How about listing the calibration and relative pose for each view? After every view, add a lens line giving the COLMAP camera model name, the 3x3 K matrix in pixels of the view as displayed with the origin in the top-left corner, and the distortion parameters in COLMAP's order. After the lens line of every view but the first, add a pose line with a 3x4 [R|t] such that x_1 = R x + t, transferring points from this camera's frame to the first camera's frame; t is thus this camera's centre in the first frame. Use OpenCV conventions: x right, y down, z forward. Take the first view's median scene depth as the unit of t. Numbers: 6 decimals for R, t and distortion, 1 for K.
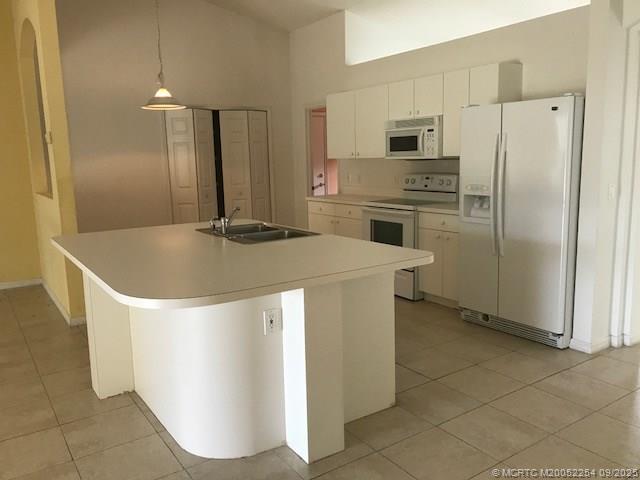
lens RADIAL K [[527.6, 0, 319.8], [0, 527.6, 236.6], [0, 0, 1]] dist [0.050438, -0.053186]
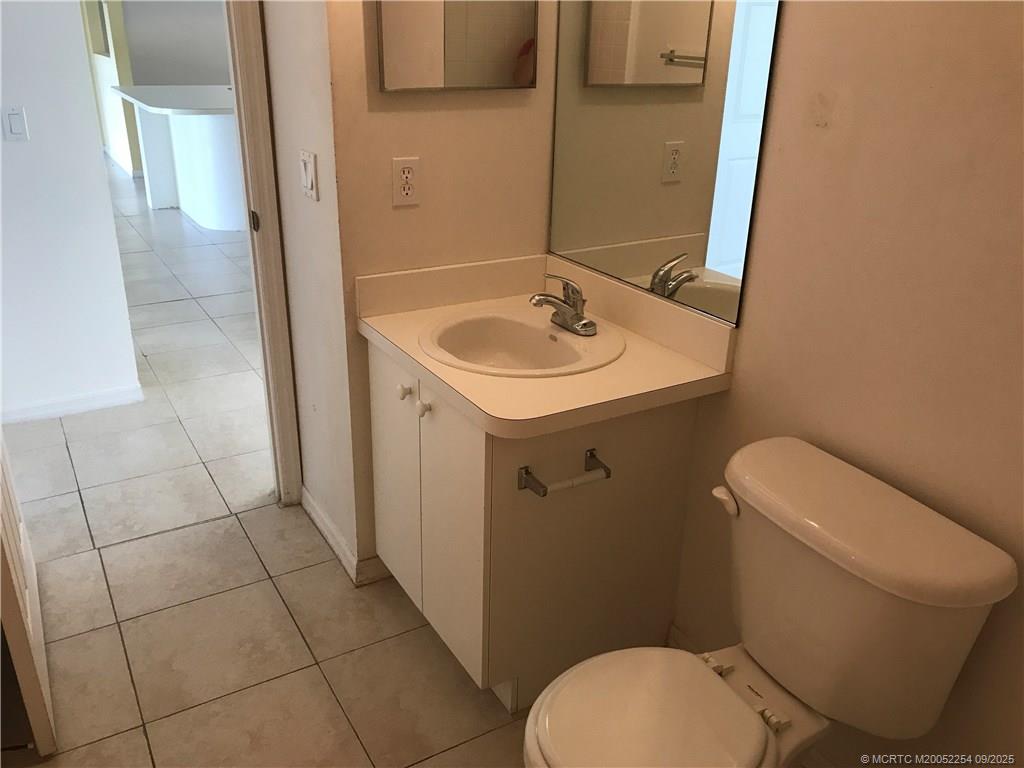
lens RADIAL K [[844.2, 0, 511.7], [0, 844.2, 378.5], [0, 0, 1]] dist [0.050438, -0.053186]
pose [[0.997731, 0.060652, -0.029236, 0.450195], [-0.051686, 0.968215, 0.244722, 0.108802], [0.043150, -0.242655, 0.969153, -0.899274]]
